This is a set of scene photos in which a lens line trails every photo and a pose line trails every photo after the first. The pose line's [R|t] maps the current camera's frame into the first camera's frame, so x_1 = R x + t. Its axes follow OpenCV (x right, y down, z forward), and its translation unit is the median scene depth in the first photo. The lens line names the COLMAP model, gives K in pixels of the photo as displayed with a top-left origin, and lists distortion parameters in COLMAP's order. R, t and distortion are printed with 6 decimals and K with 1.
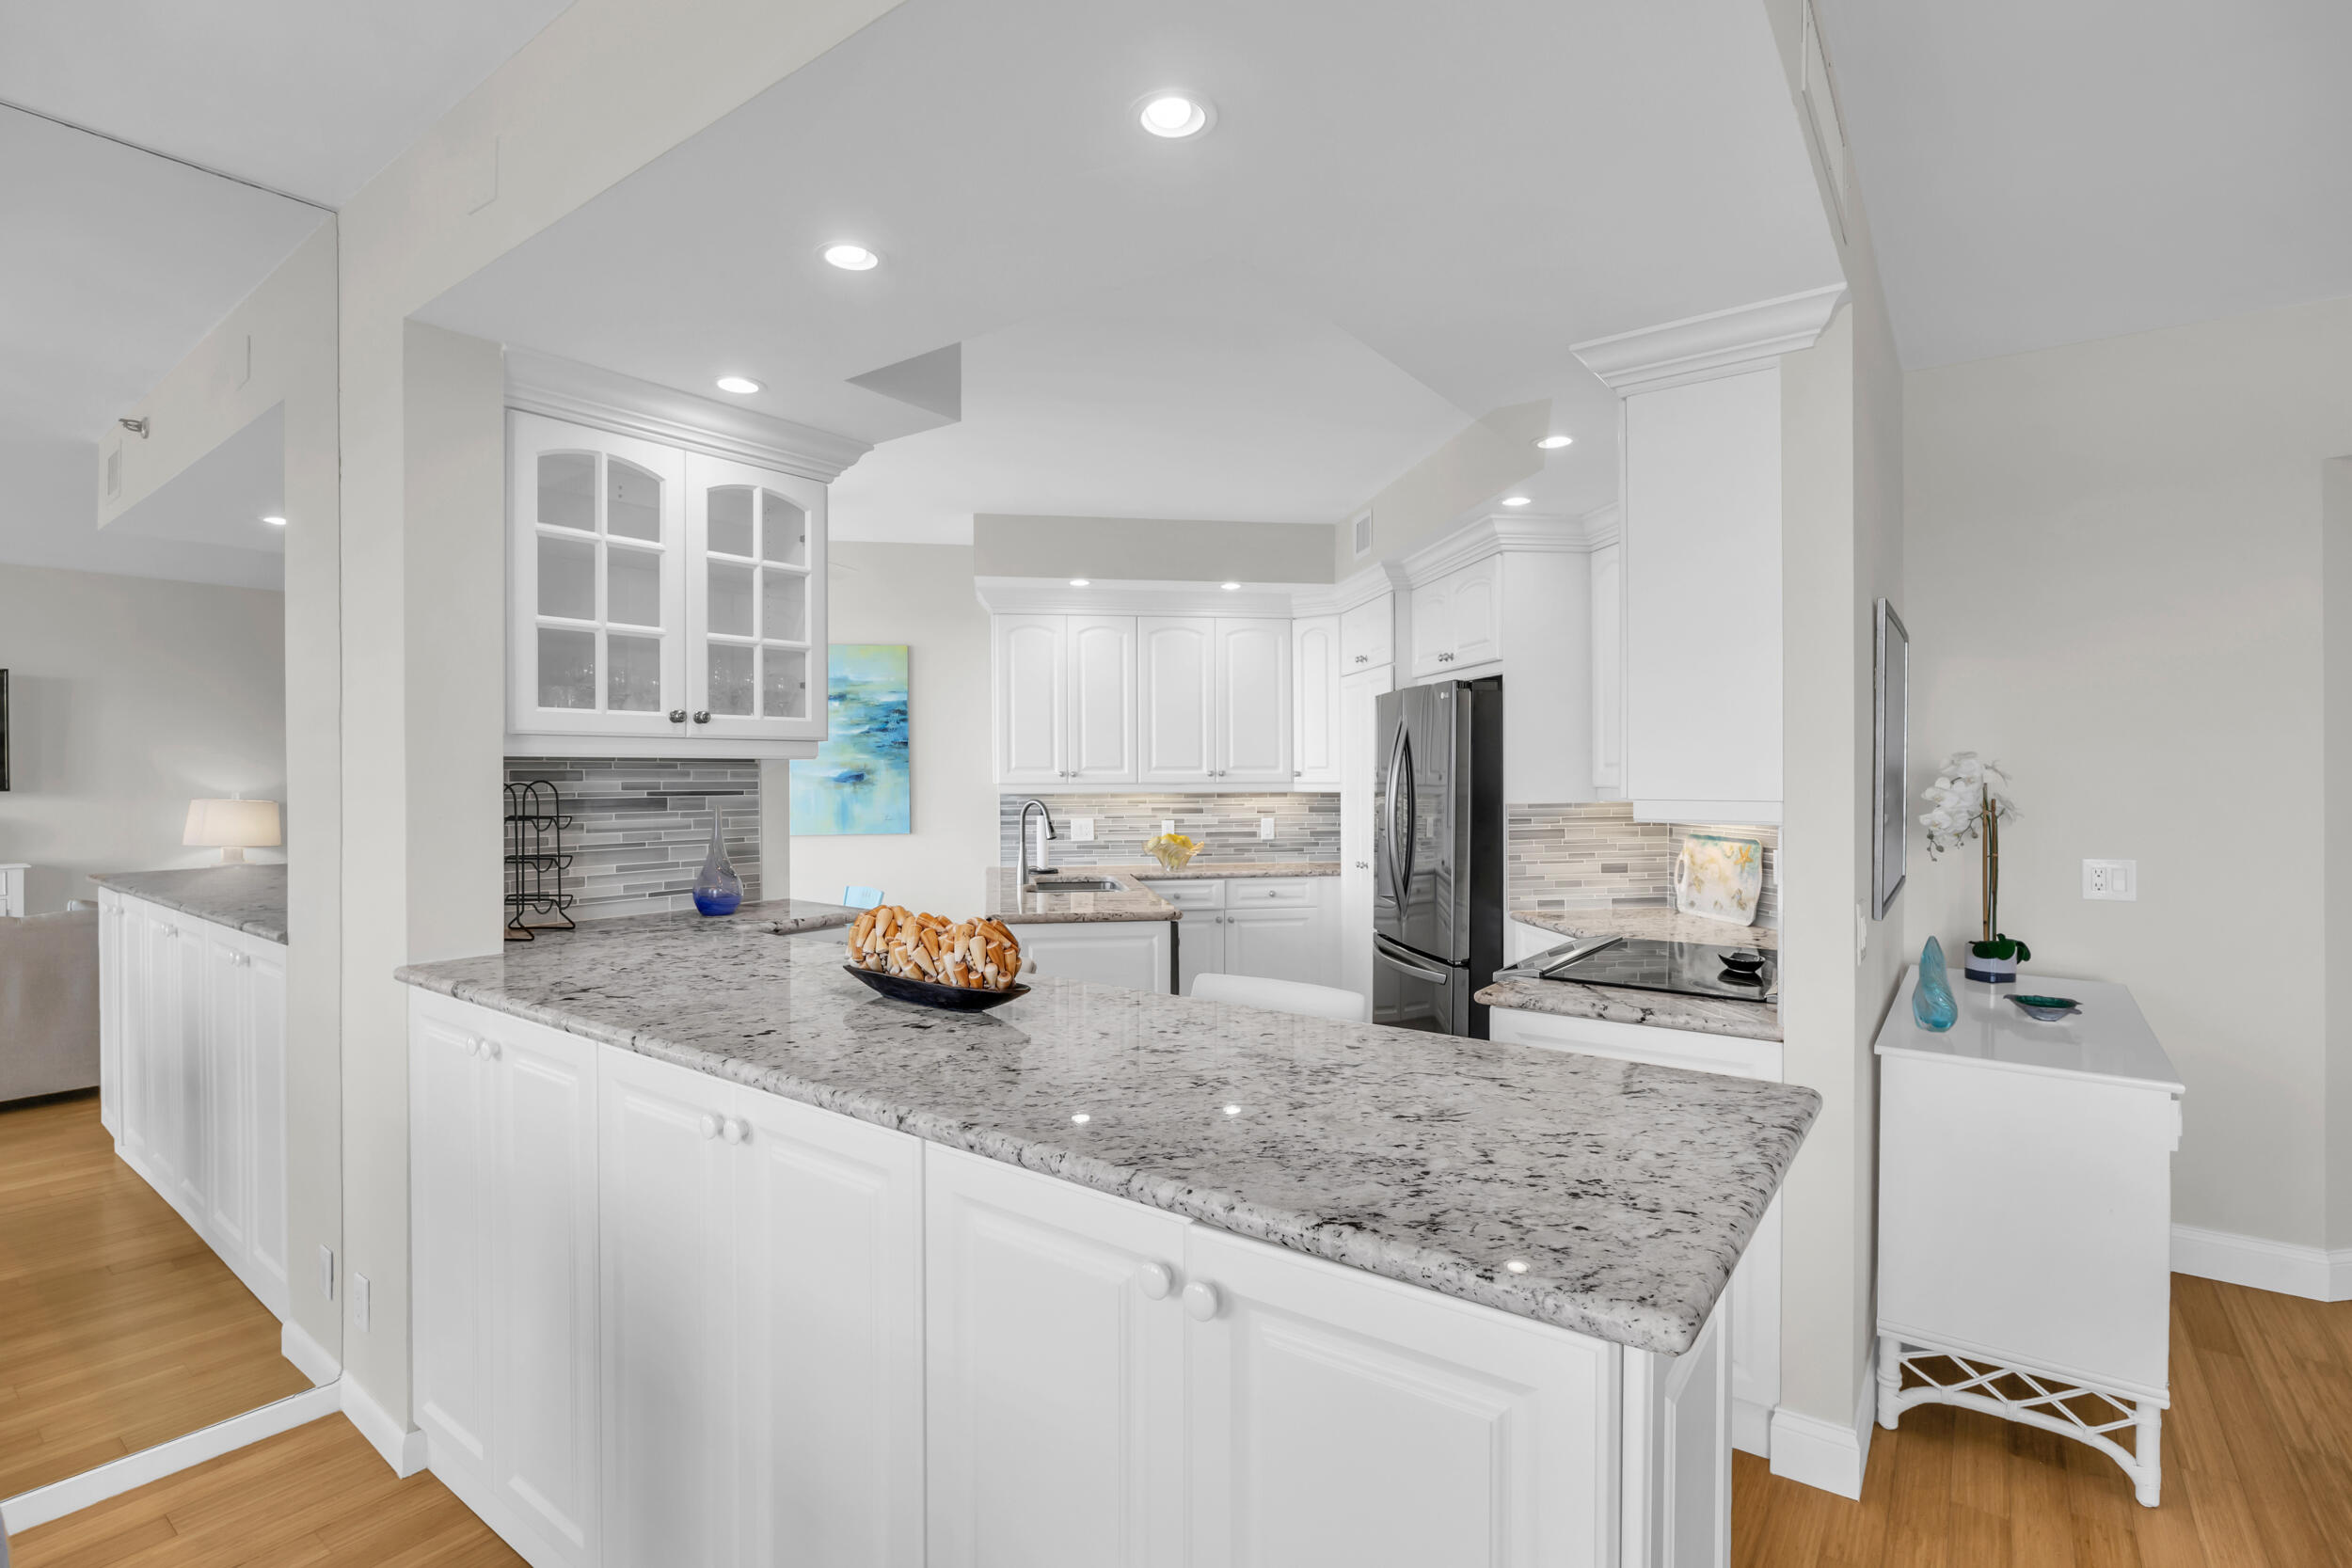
lens RADIAL K [[1141.4, 0, 1176.0], [0, 1141.4, 784.0], [0, 0, 1]] dist [-0.002838, -0.001416]
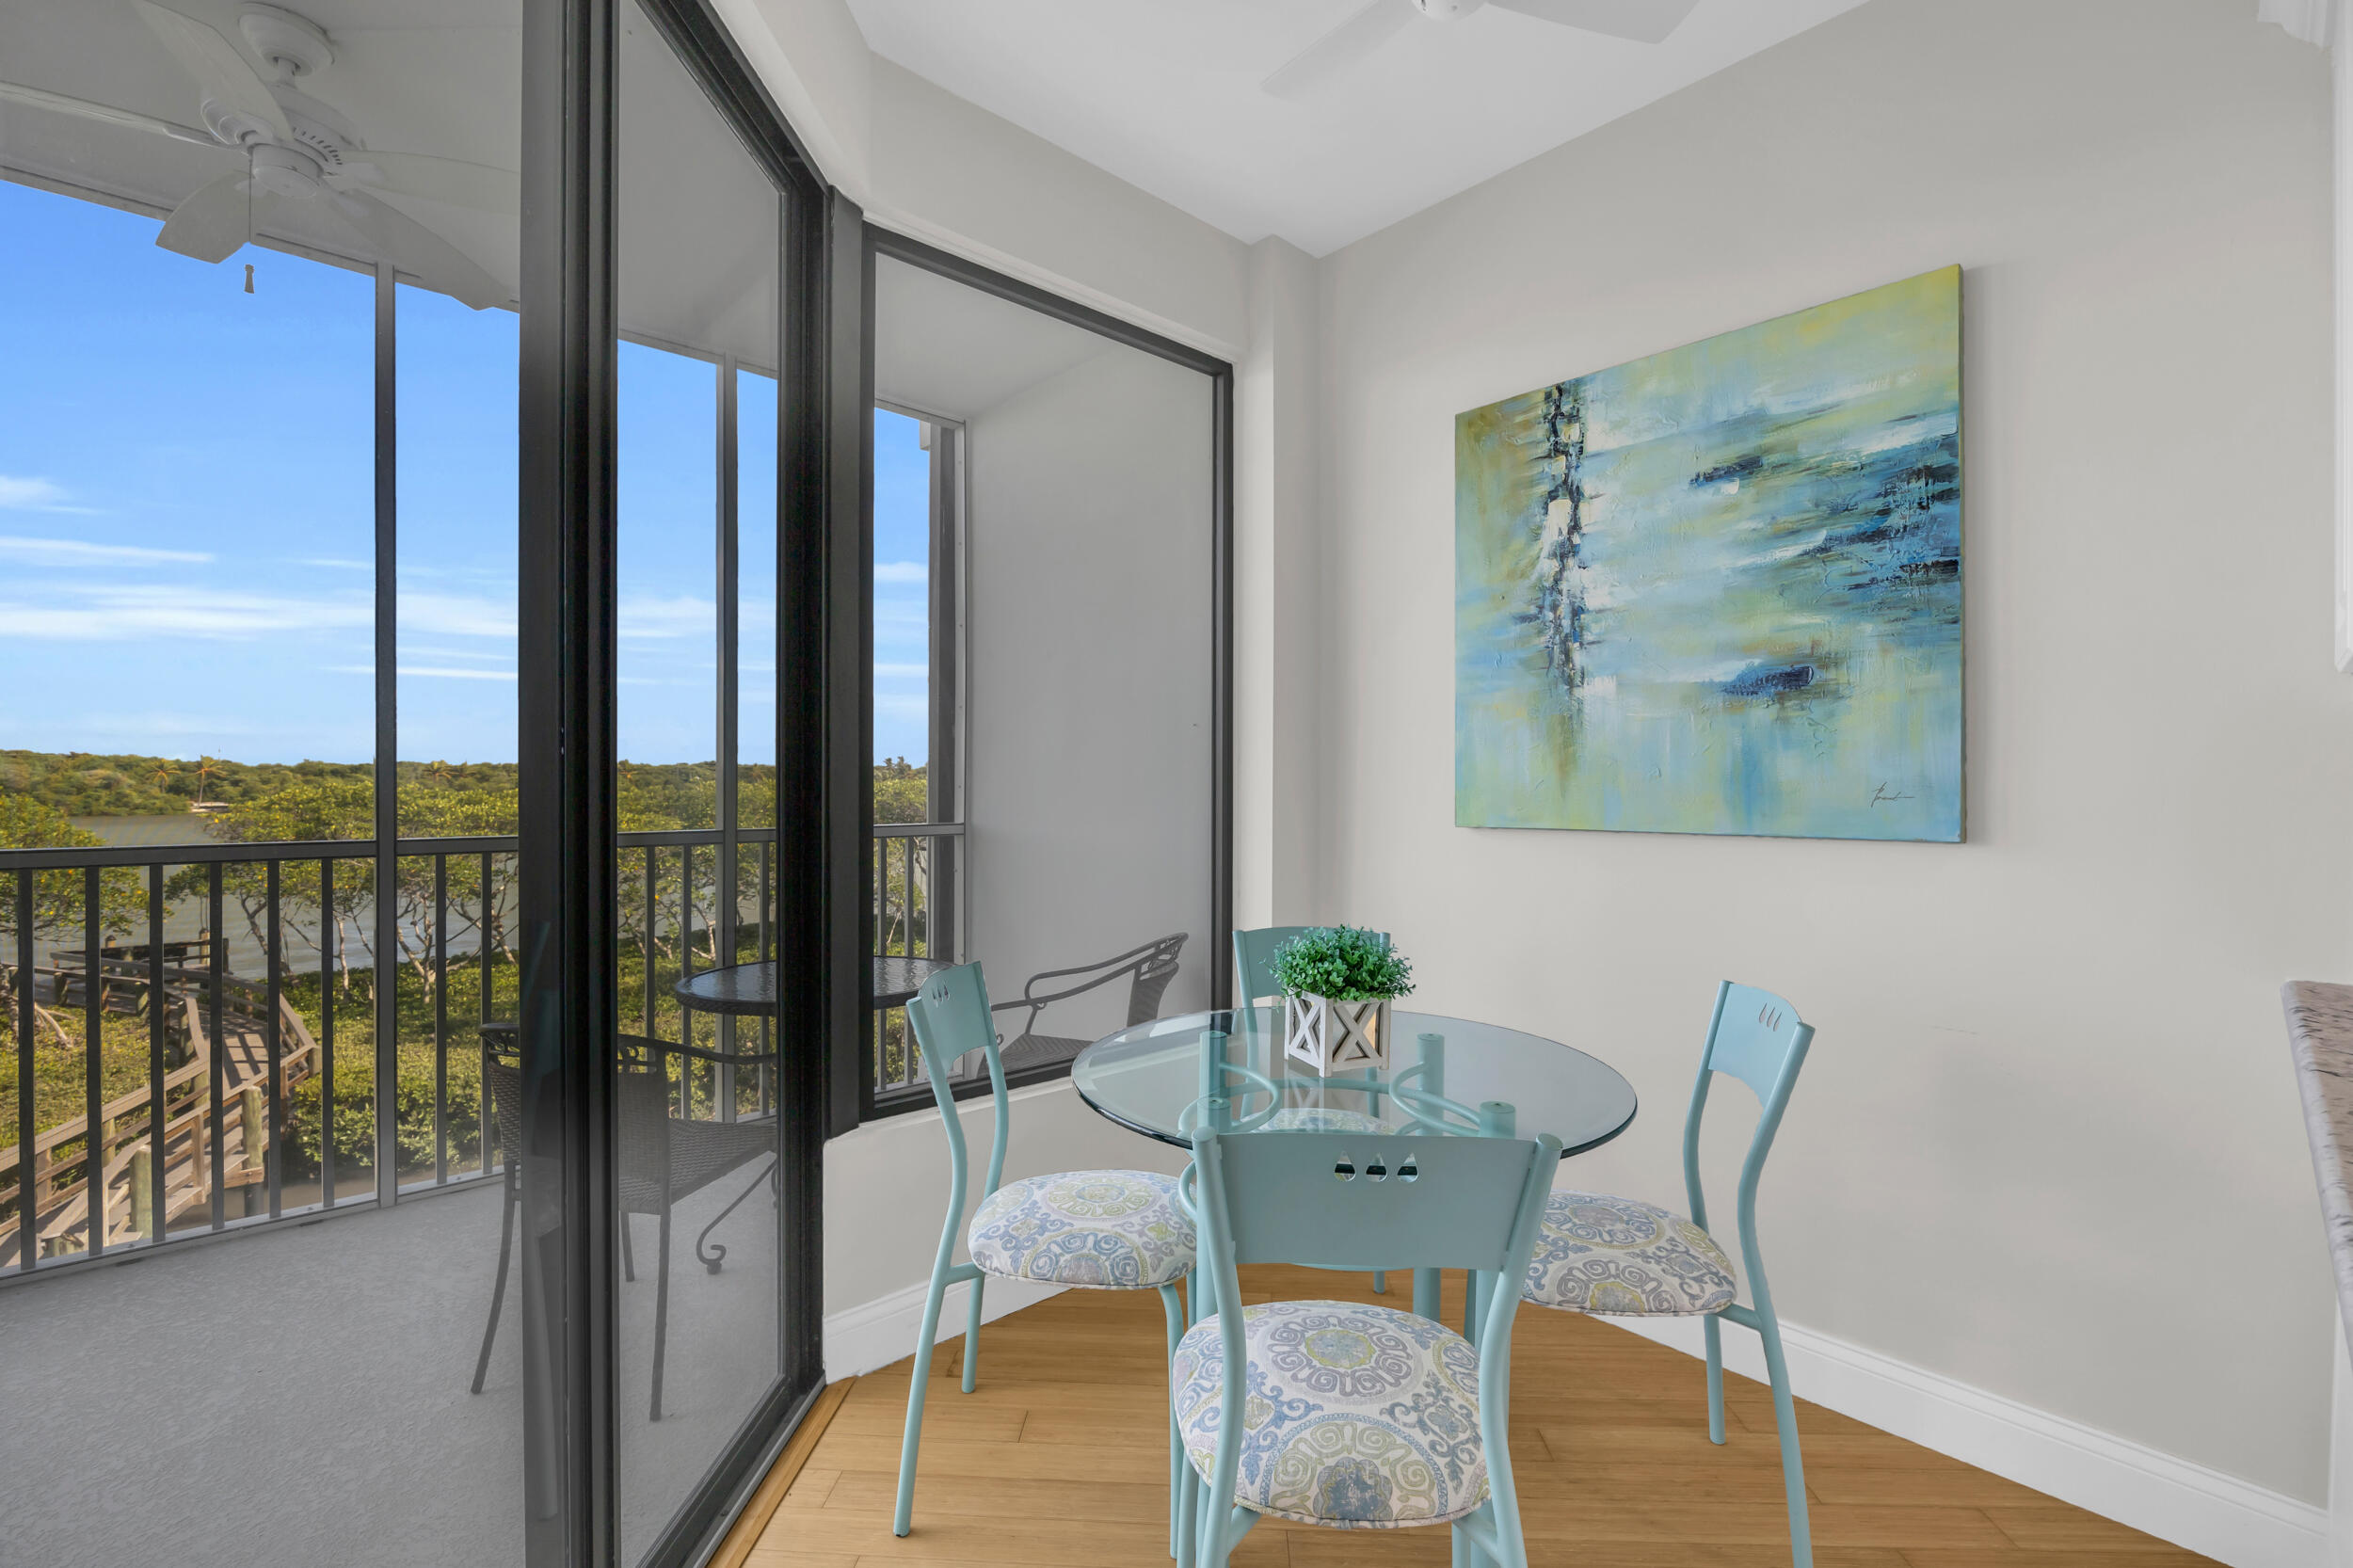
lens RADIAL K [[1054.4, 0, 1176.5], [0, 1054.4, 784.0], [0, 0, 1]] dist [0.000739, -0.000165]
pose [[0.561807, 0.008120, -0.827229, -0.159084], [-0.014003, 0.999902, 0.000305, 0.042682], [0.827150, 0.011413, 0.561865, 0.927844]]
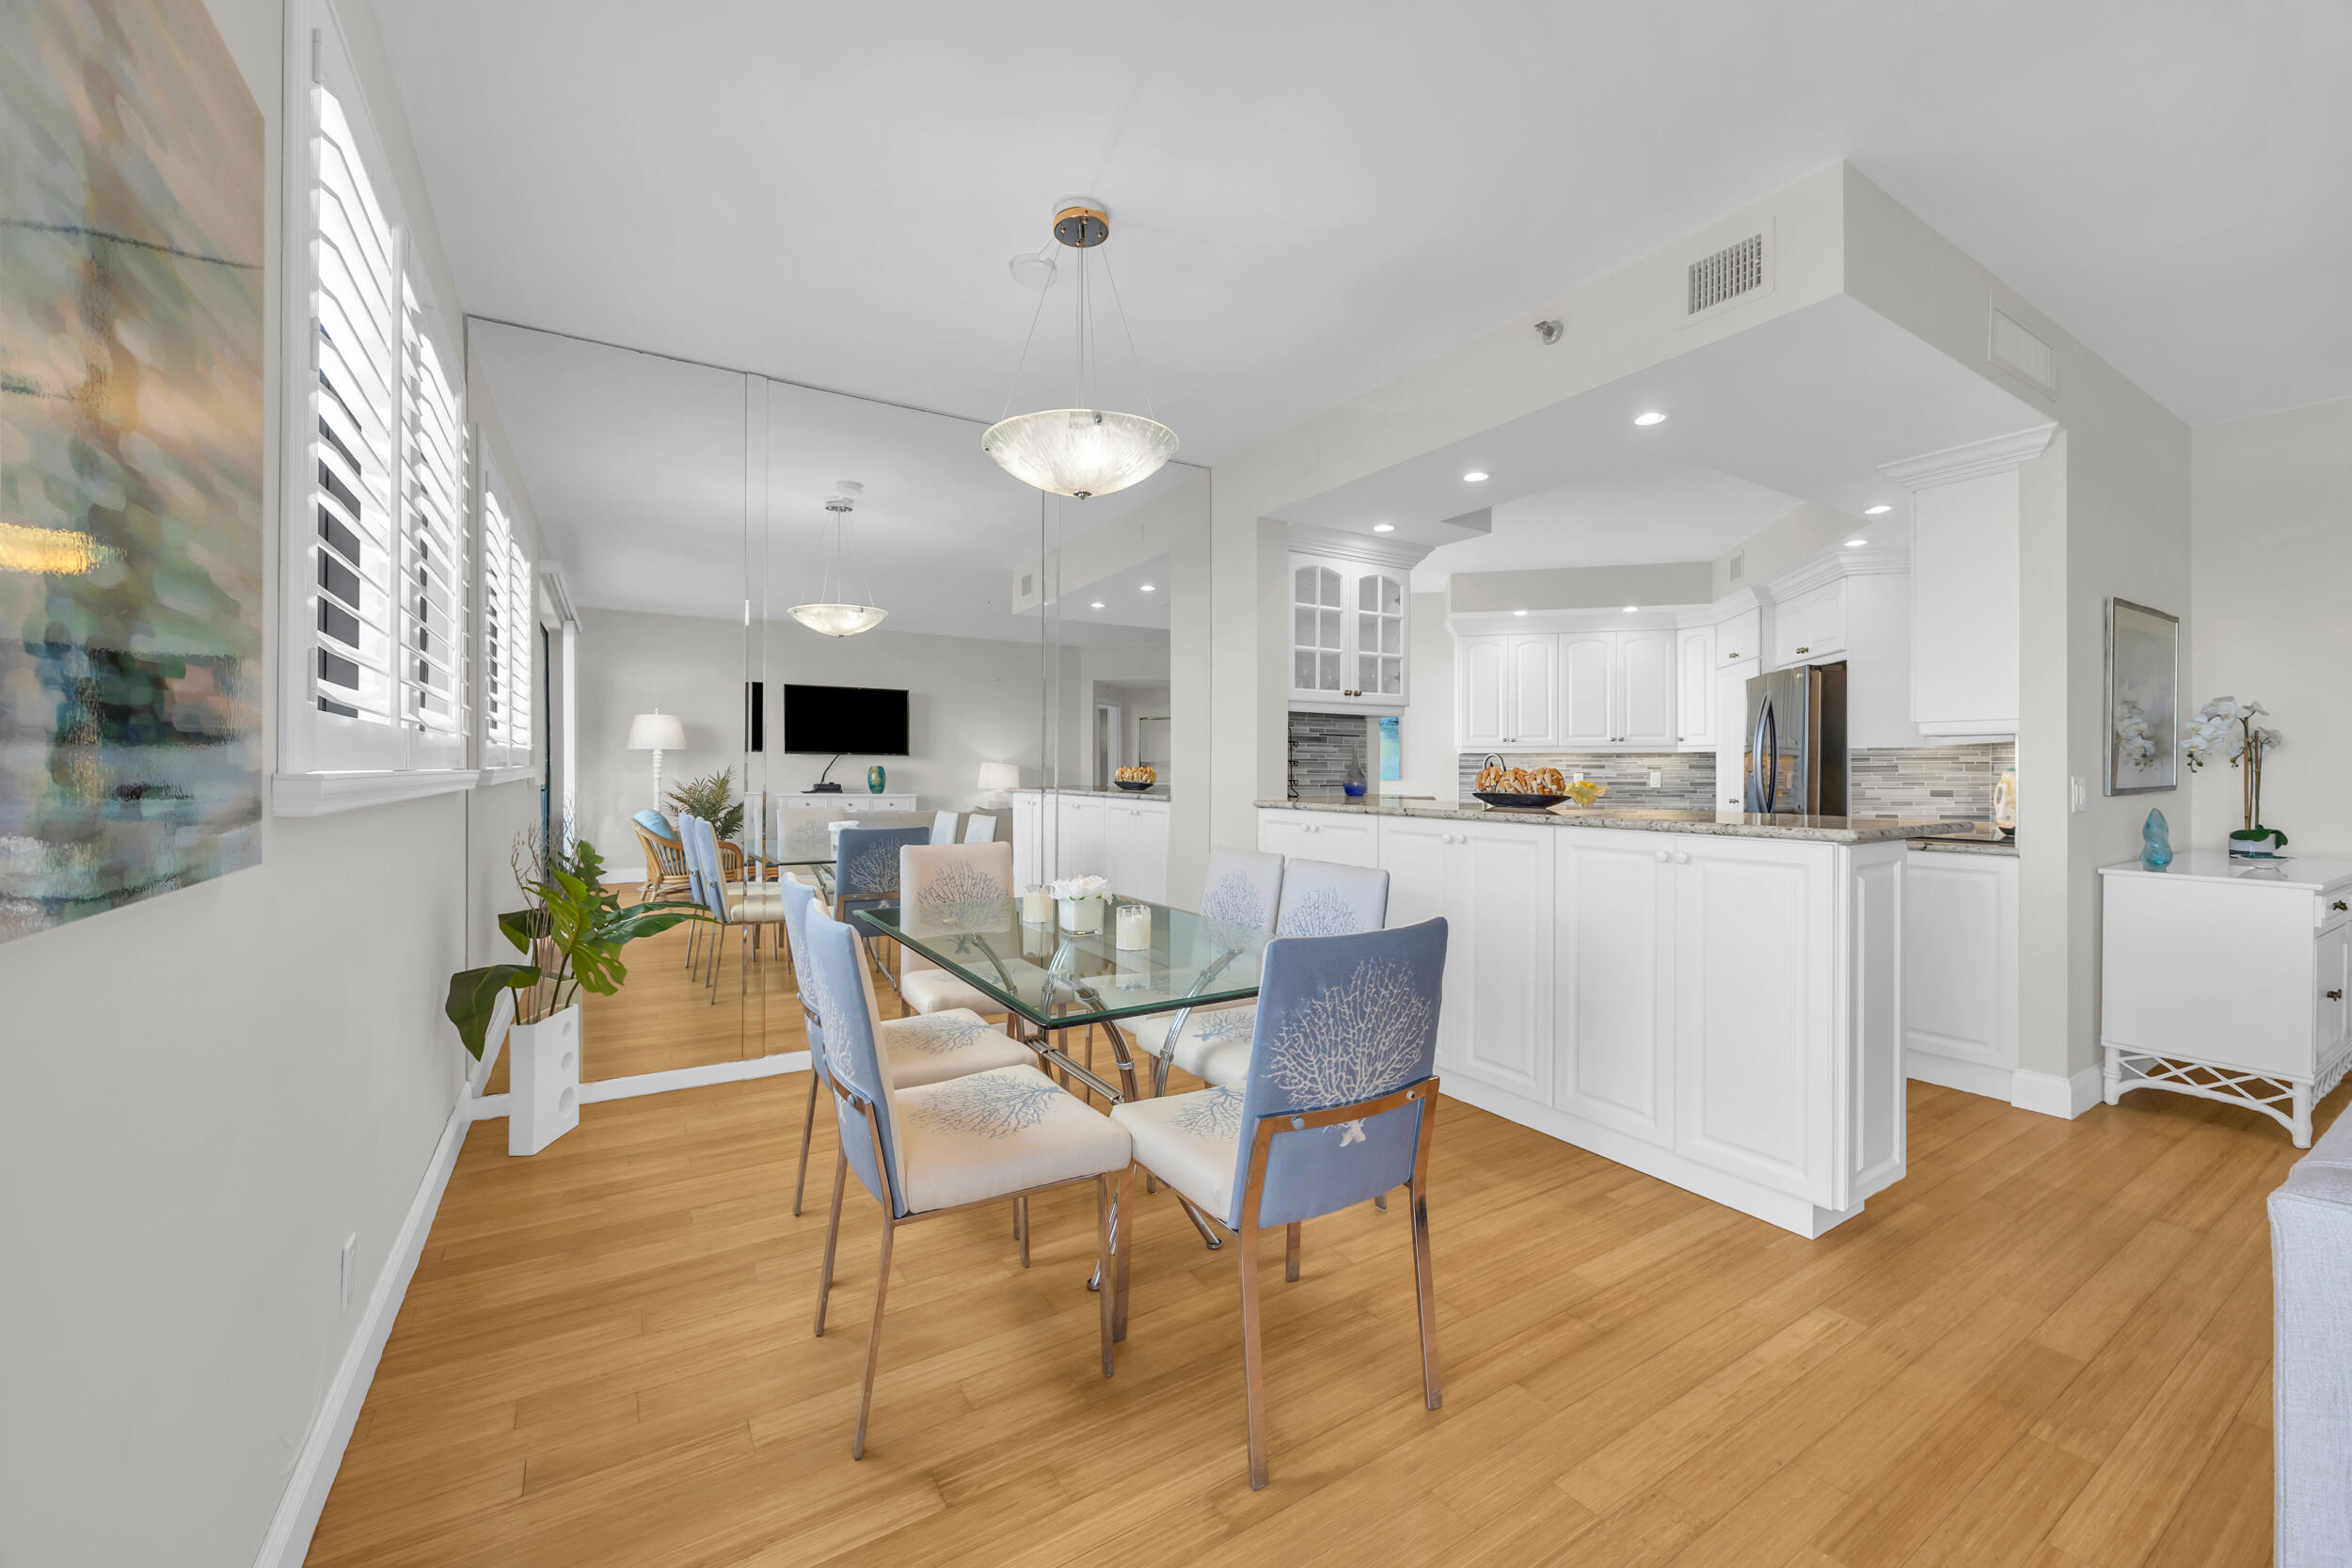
lens RADIAL K [[925.8, 0, 1174.4], [0, 925.8, 769.6], [0, 0, 1]] dist [0.001869, 0.000374]
pose [[0.929874, 0.004329, -0.367853, -0.076862], [-0.007785, 0.999938, -0.007913, 0.060433], [0.367796, 0.010222, 0.929850, -0.417072]]
